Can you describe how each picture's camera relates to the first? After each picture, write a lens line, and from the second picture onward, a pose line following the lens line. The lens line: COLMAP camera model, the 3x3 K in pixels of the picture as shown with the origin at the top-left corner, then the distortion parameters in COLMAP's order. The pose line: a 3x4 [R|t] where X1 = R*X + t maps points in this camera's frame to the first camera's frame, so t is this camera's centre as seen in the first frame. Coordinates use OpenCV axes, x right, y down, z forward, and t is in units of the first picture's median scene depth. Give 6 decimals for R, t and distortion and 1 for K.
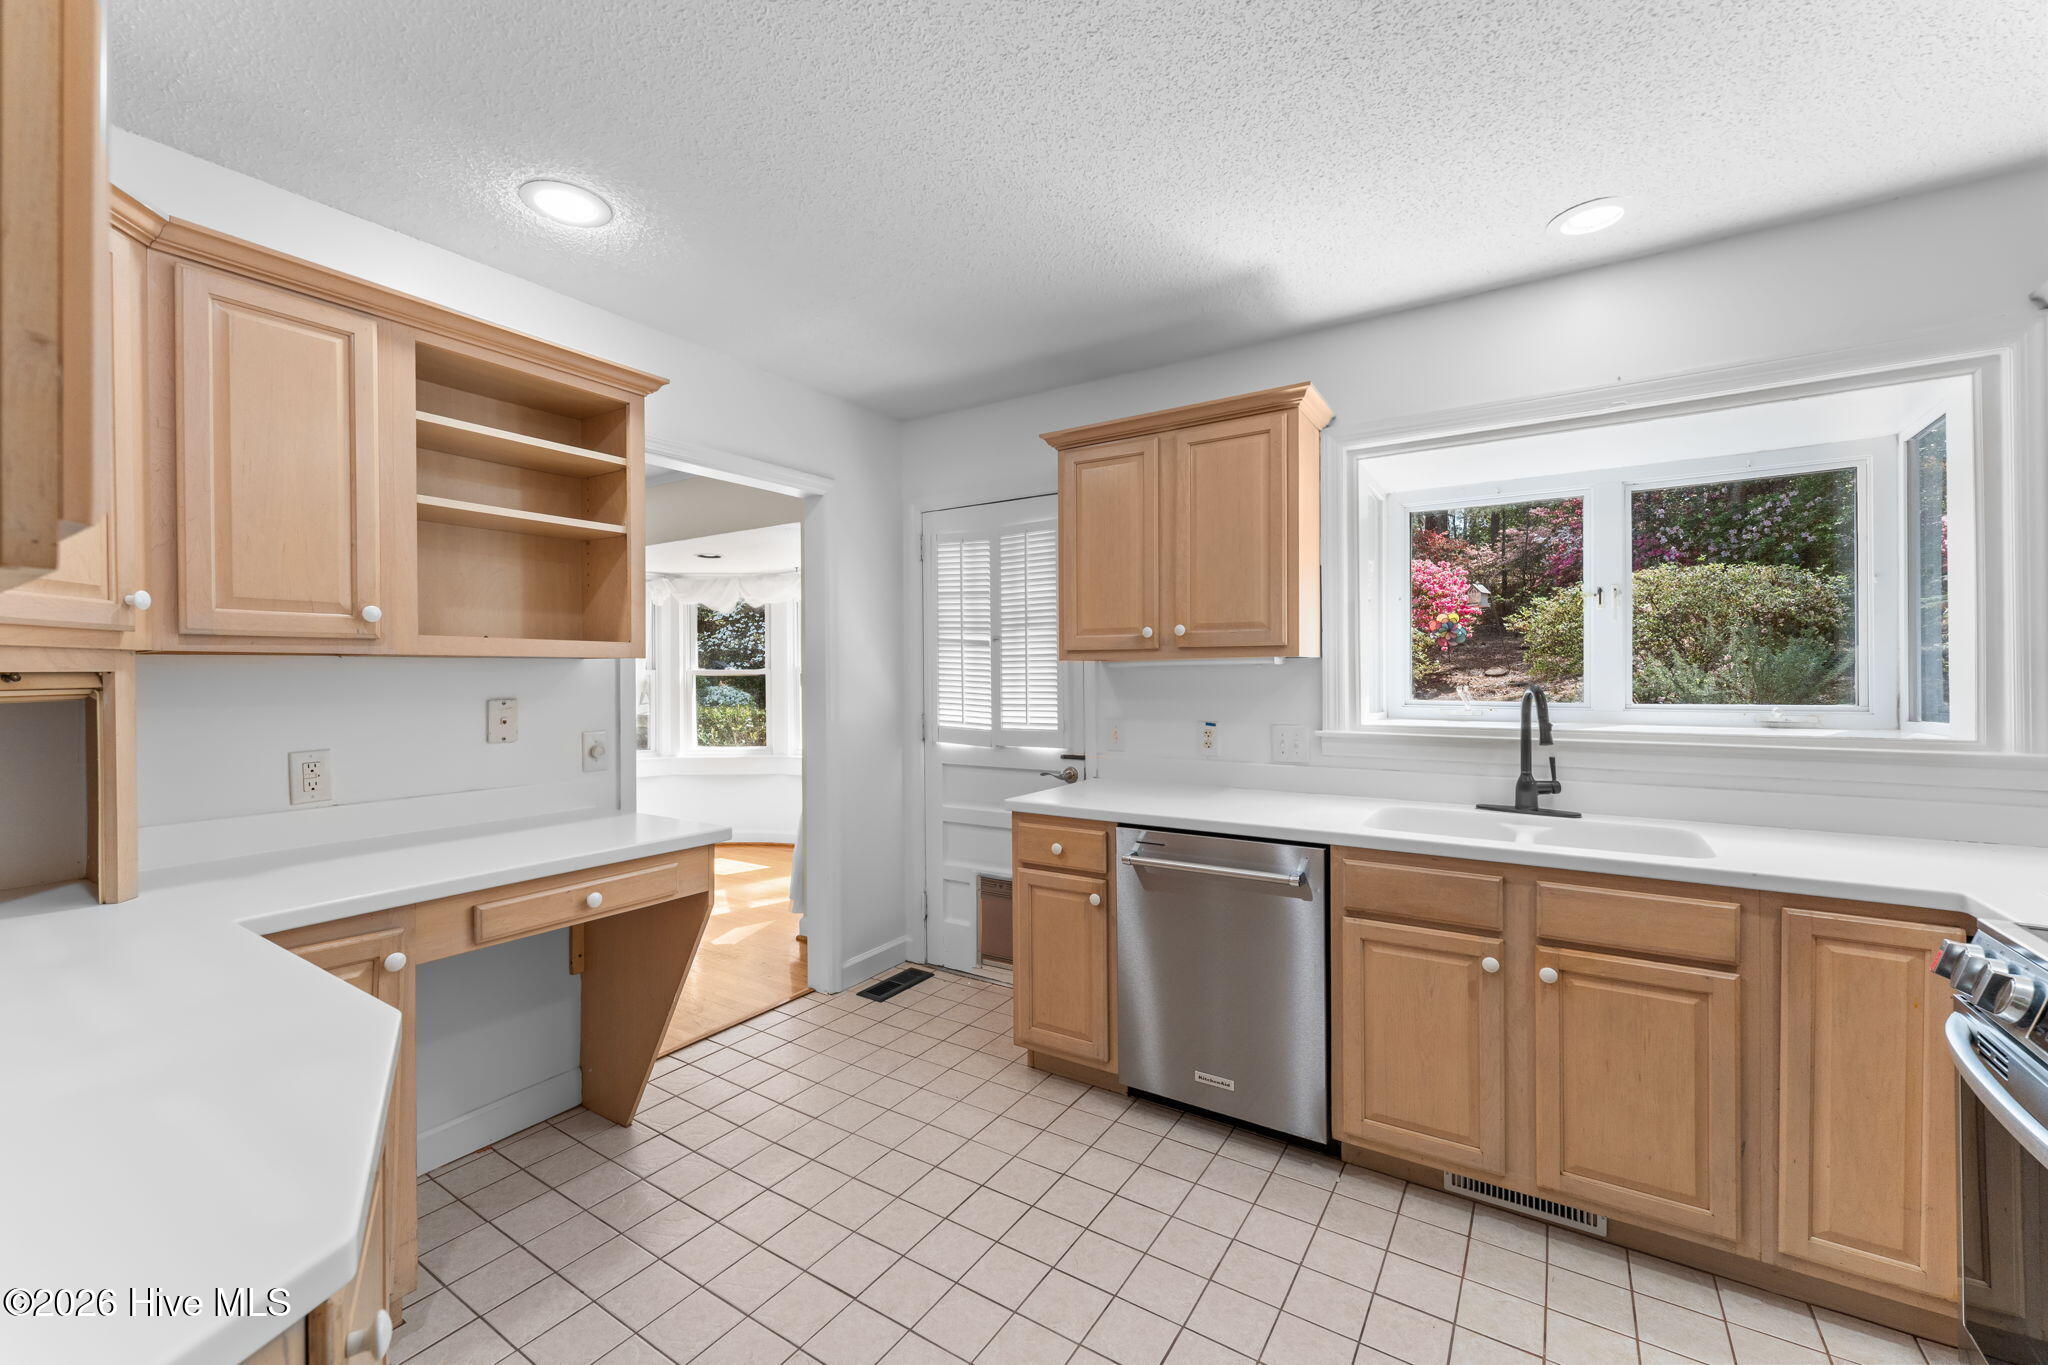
lens RADIAL K [[838.5, 0, 1023.1], [0, 838.5, 675.2], [0, 0, 1]] dist [-0.000615, -0.000178]
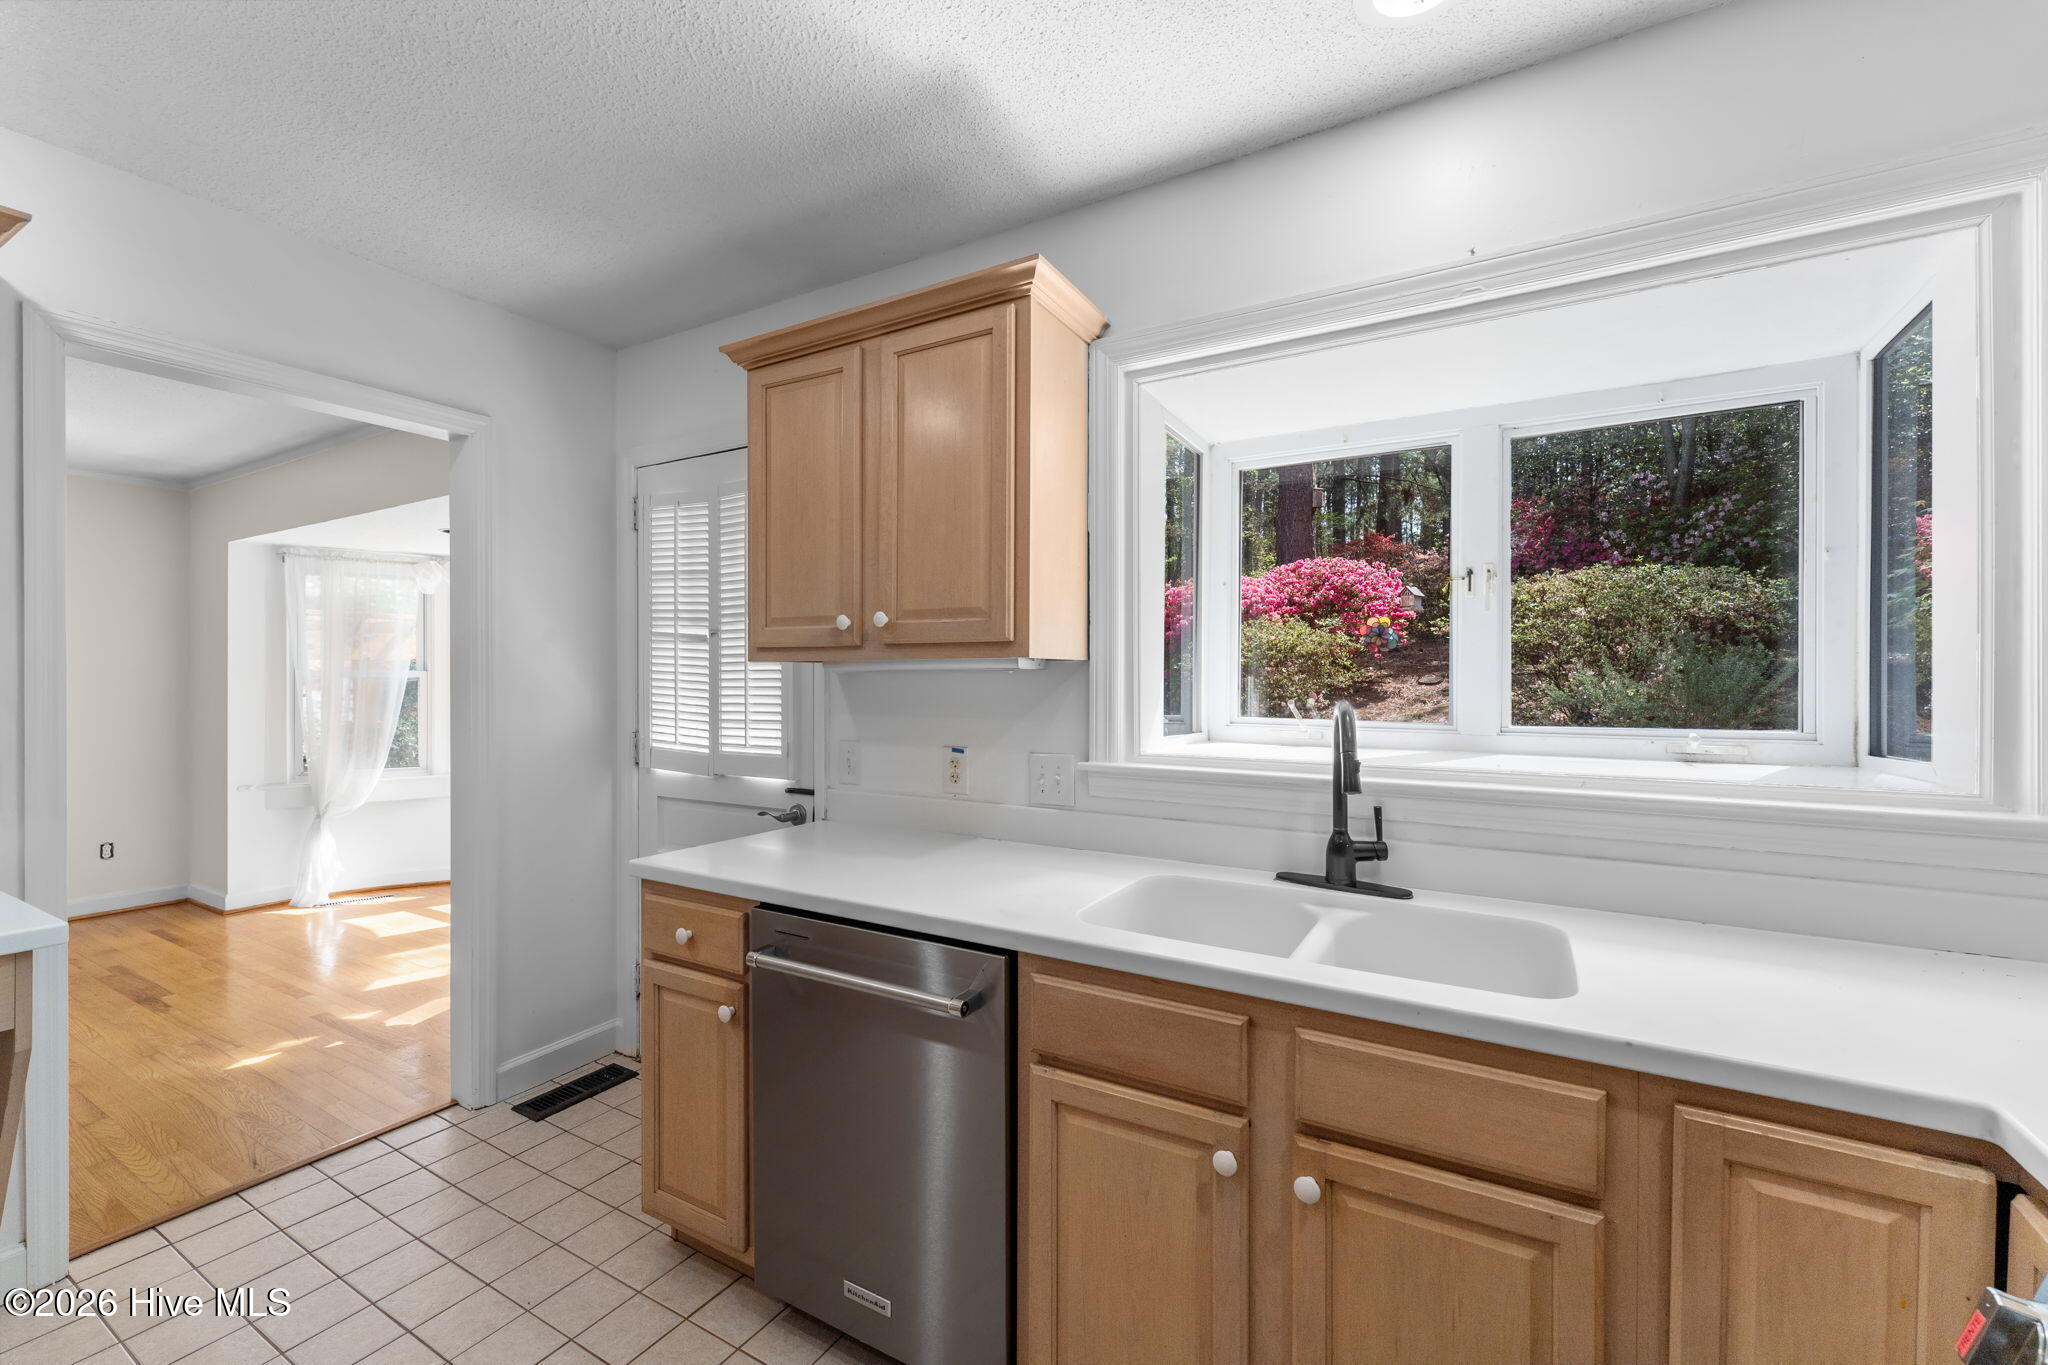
lens RADIAL K [[859.2, 0, 1024.0], [0, 859.2, 682.5], [0, 0, 1]] dist [-0.000891, 0.000087]
pose [[0.998704, 0.007019, 0.050403, 0.248345], [-0.007178, 0.999970, 0.002976, -0.003400], [-0.050381, -0.003334, 0.998725, 0.252864]]
